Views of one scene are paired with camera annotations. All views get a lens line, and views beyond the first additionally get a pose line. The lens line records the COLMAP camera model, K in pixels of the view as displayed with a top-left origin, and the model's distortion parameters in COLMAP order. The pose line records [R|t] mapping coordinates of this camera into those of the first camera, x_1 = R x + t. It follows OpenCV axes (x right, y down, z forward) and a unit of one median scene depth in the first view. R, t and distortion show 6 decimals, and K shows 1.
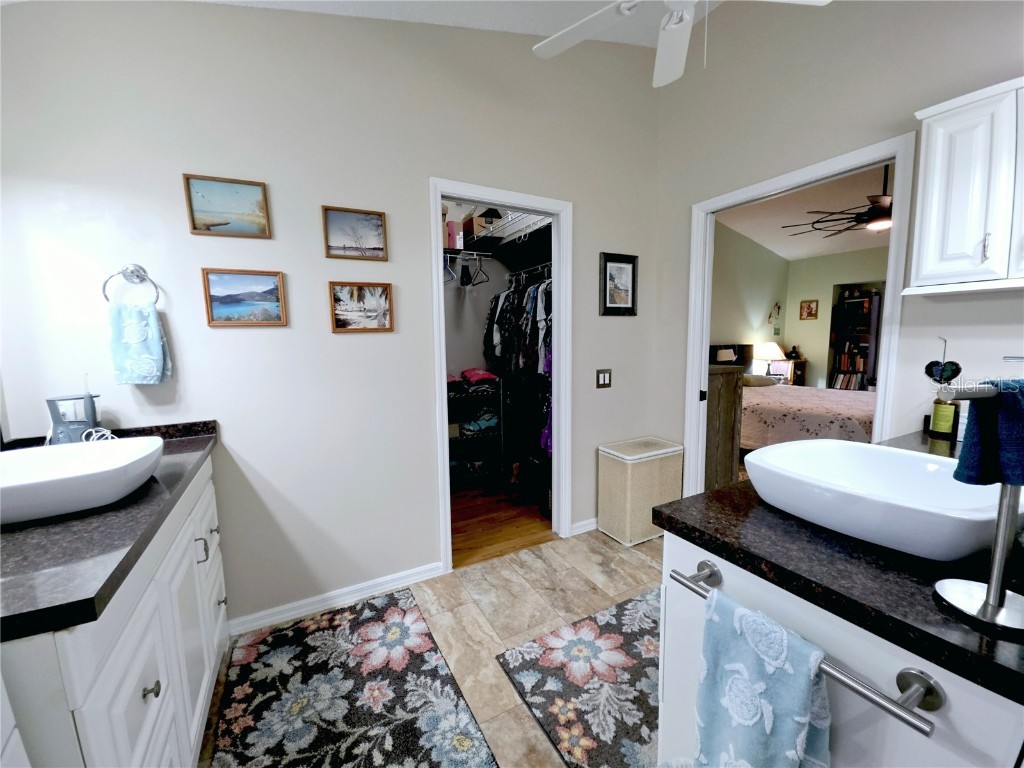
lens RADIAL K [[401.8, 0, 512.0], [0, 401.8, 384.0], [0, 0, 1]] dist [0.002184, 0.000089]
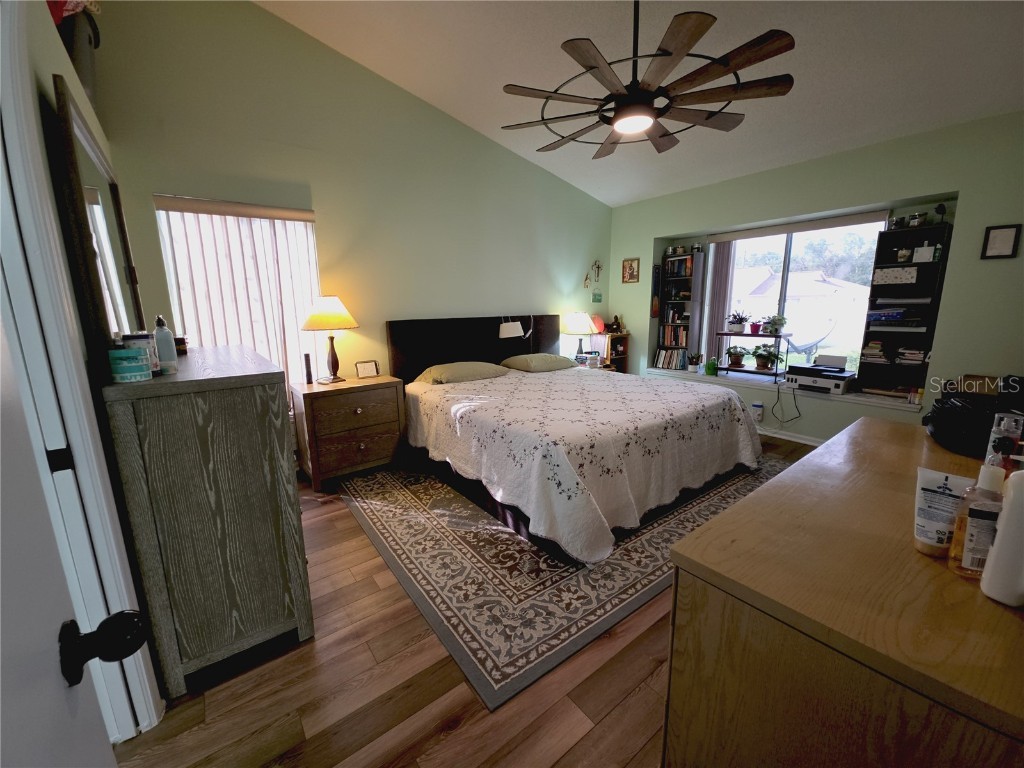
lens RADIAL K [[401.8, 0, 512.0], [0, 401.8, 384.0], [0, 0, 1]] dist [0.002184, 0.000089]
pose [[0.986966, -0.035983, 0.156856, 0.378908], [0.023398, 0.996410, 0.081359, -0.029664], [-0.159220, -0.076629, 0.984265, 0.234878]]
